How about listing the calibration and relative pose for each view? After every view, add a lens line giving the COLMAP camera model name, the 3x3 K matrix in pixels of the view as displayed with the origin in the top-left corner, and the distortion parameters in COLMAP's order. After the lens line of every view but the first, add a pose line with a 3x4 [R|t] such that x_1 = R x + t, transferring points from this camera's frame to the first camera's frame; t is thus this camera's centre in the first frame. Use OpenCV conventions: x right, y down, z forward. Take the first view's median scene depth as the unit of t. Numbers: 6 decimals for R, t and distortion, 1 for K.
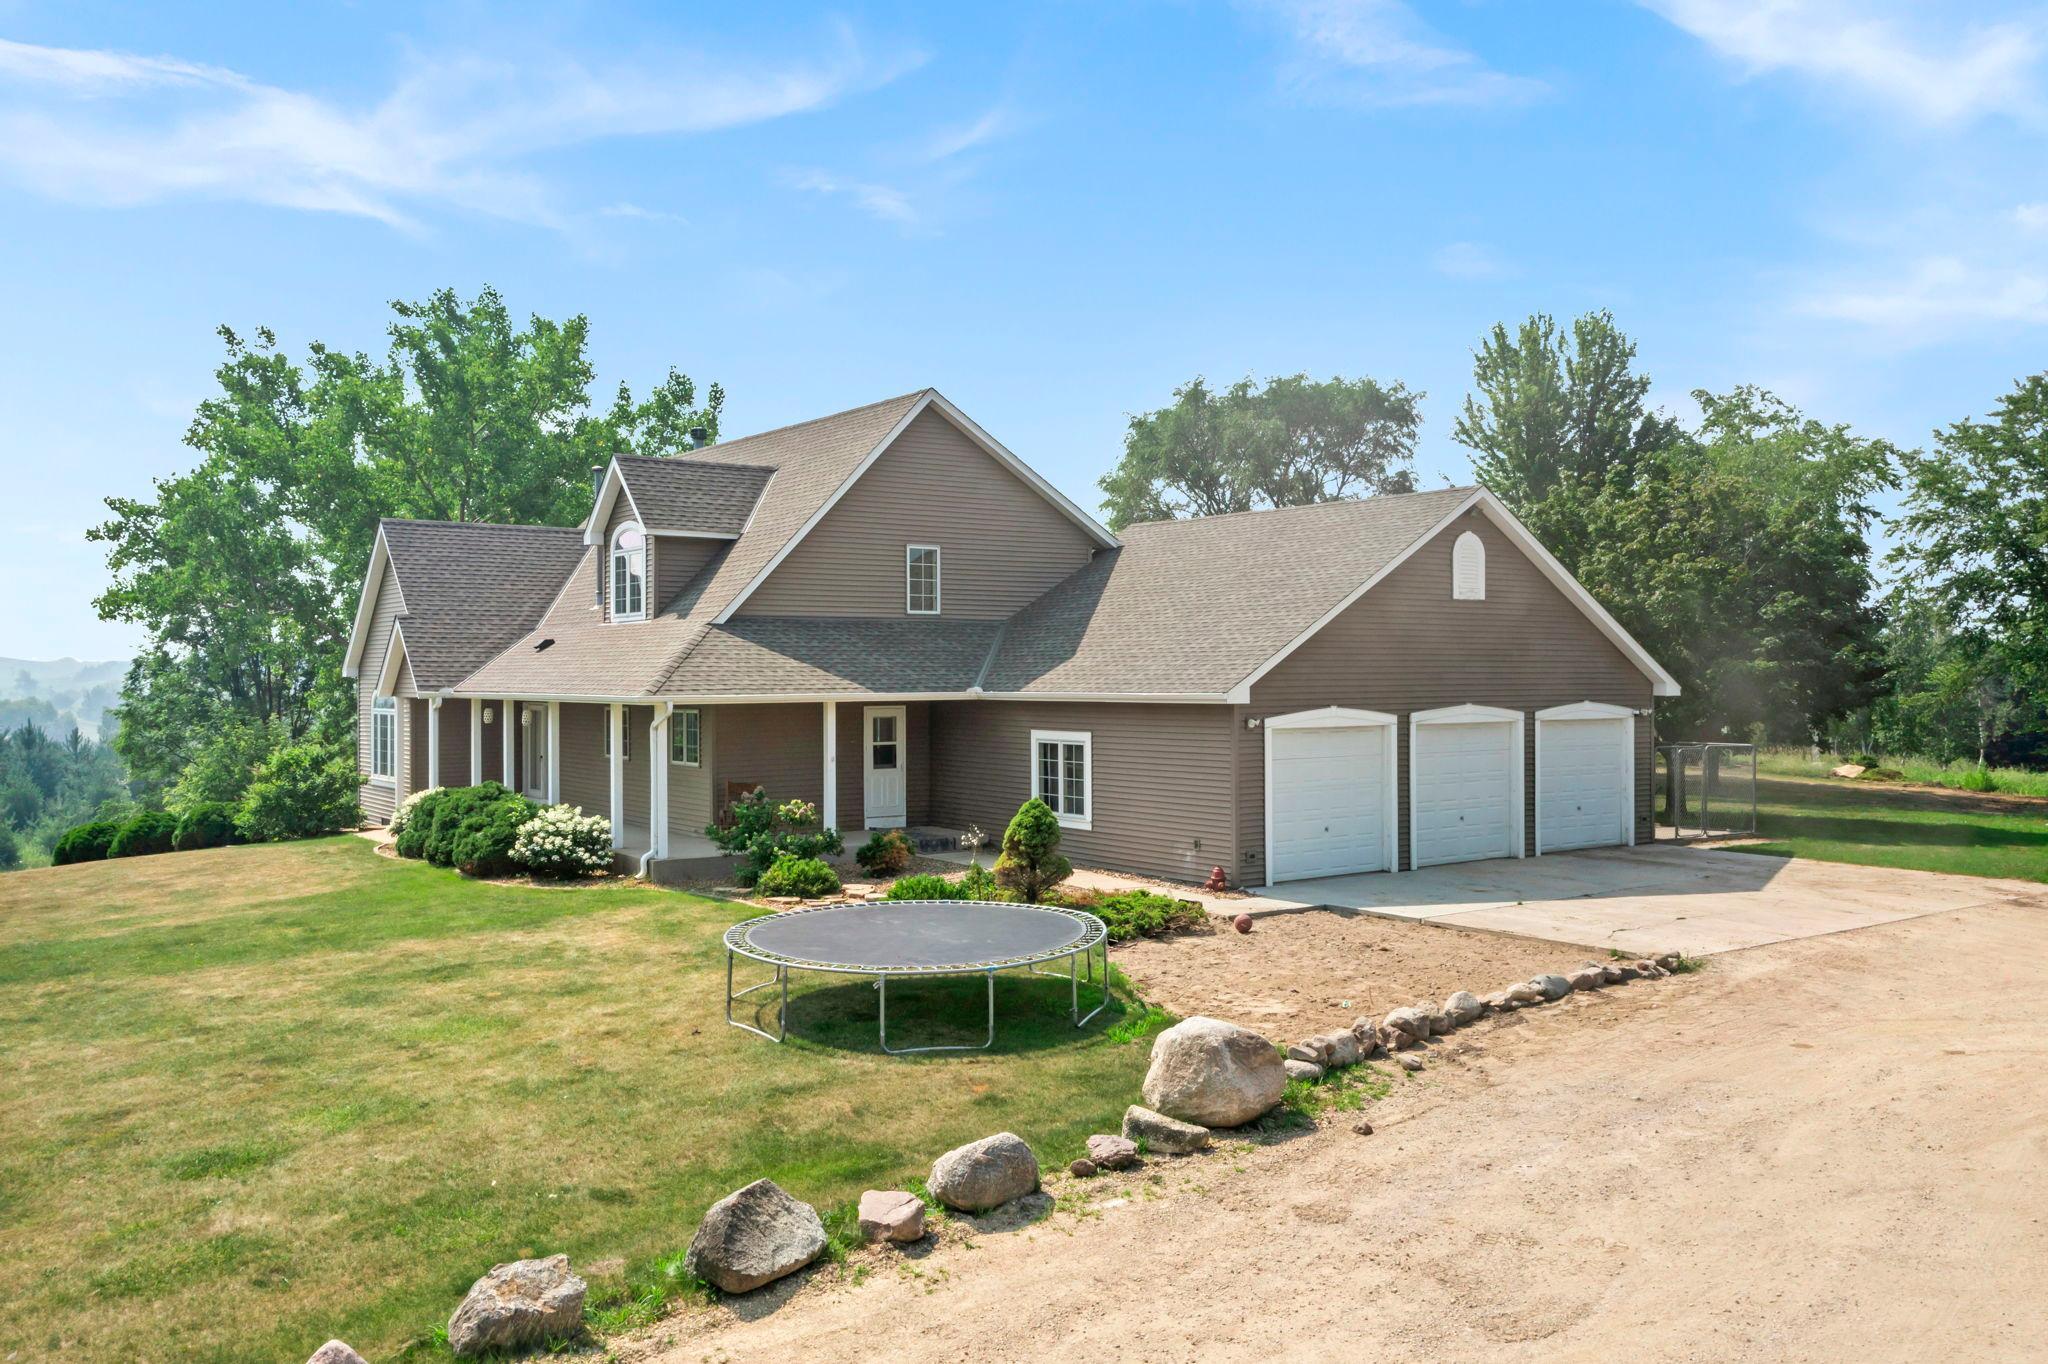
lens RADIAL K [[1648.8, 0, 1024.0], [0, 1648.8, 682.0], [0, 0, 1]] dist [-0.013640, 0.005908]
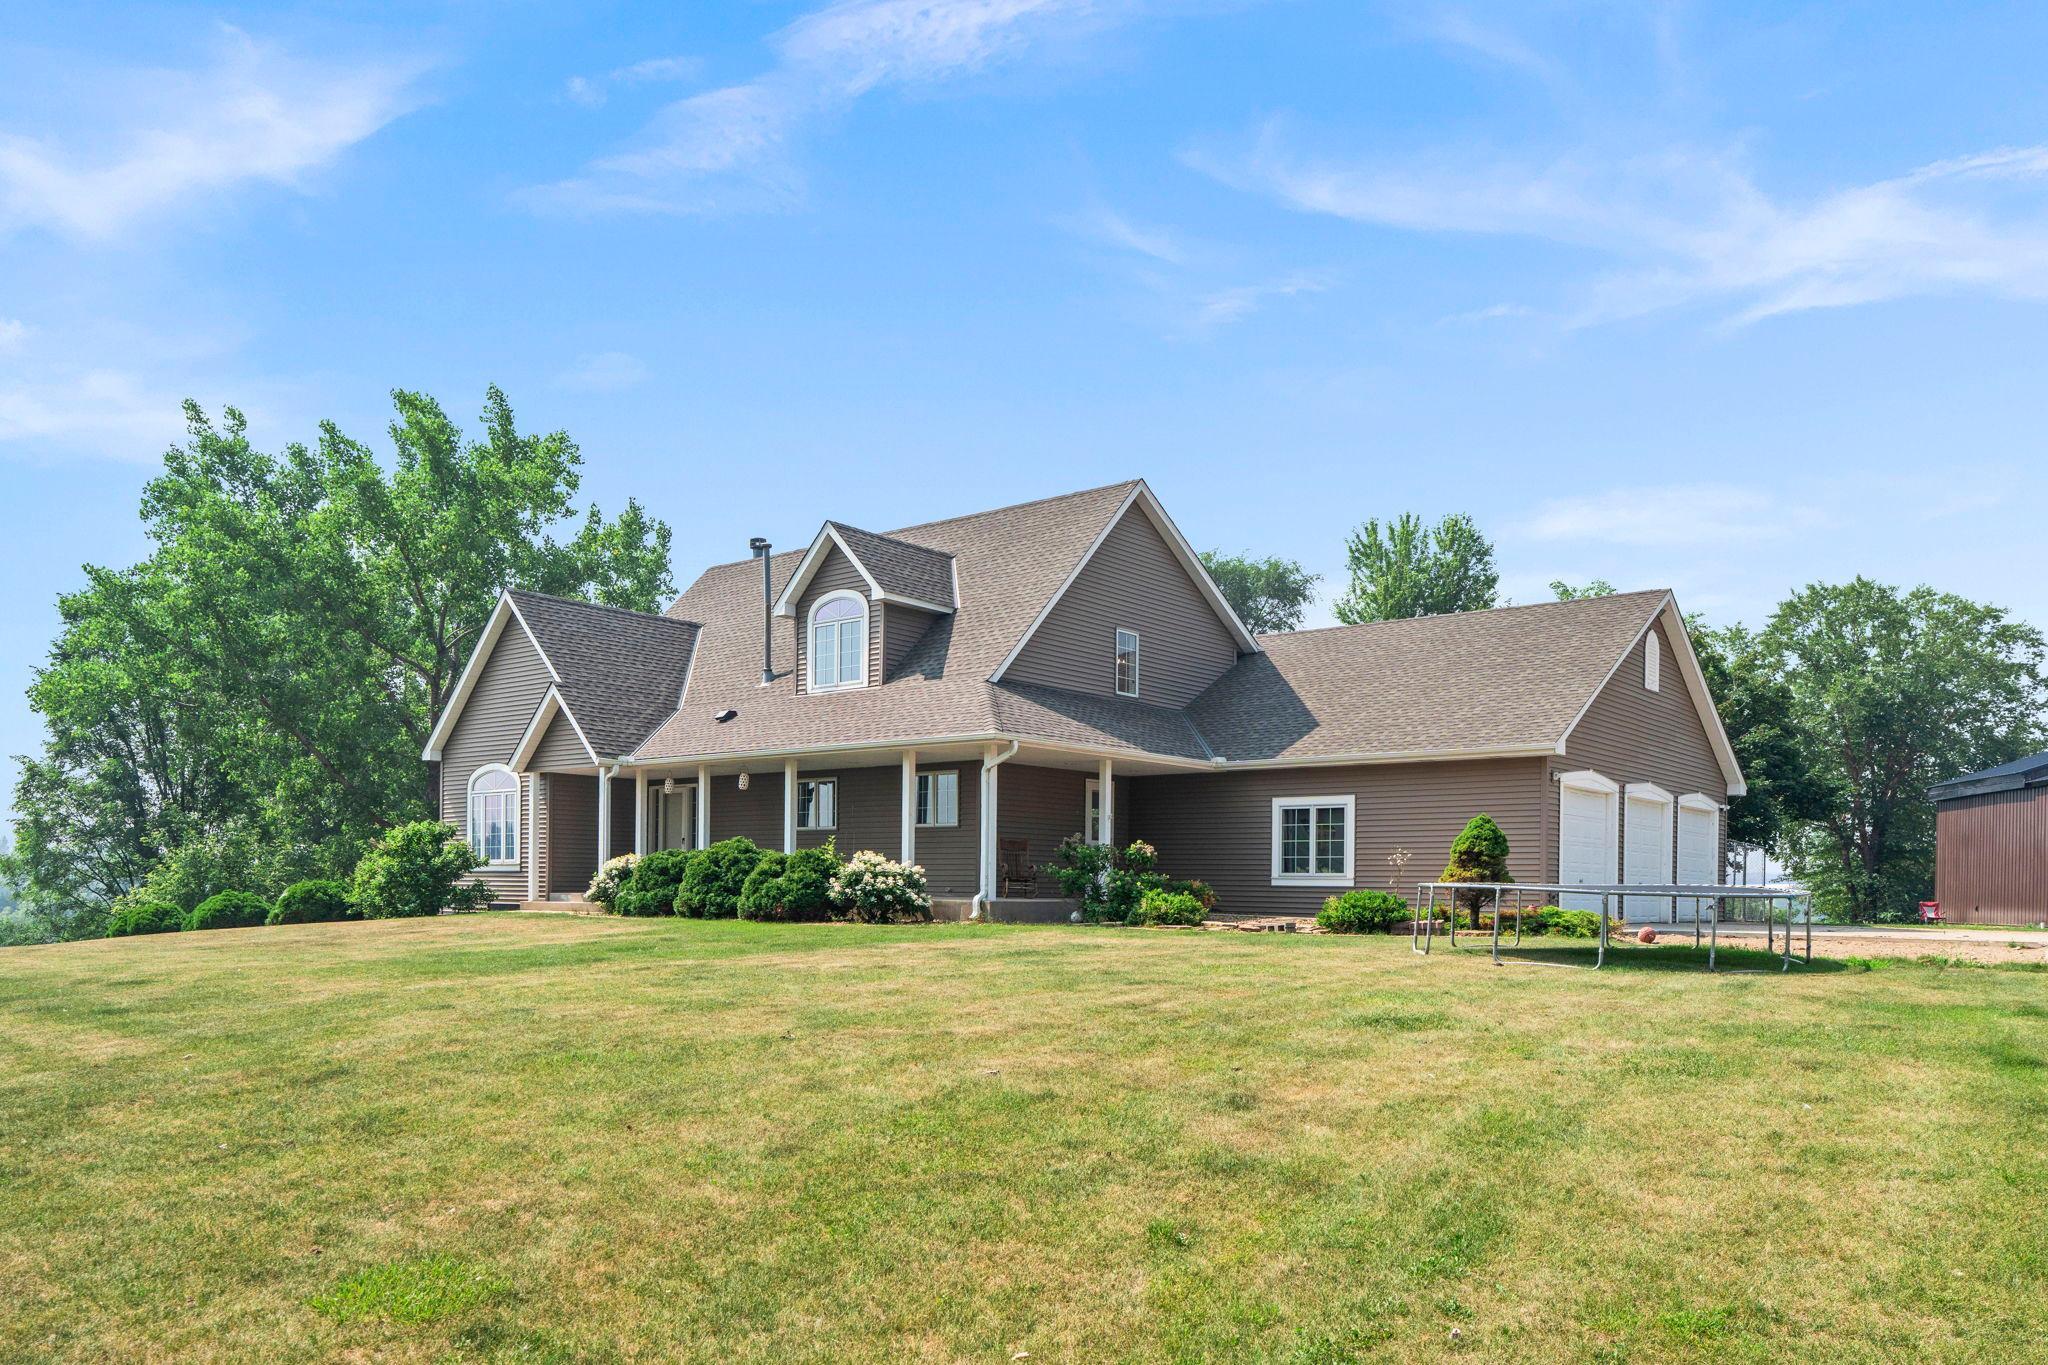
lens RADIAL K [[1514.5, 0, 1021.1], [0, 1514.5, 902.1], [0, 0, 1]] dist [-0.005160, -0.001477]
pose [[0.969456, 0.013978, 0.244866, -0.368226], [-0.014207, 0.999899, -0.000835, 0.093564], [-0.244852, -0.002669, 0.969557, 0.087908]]
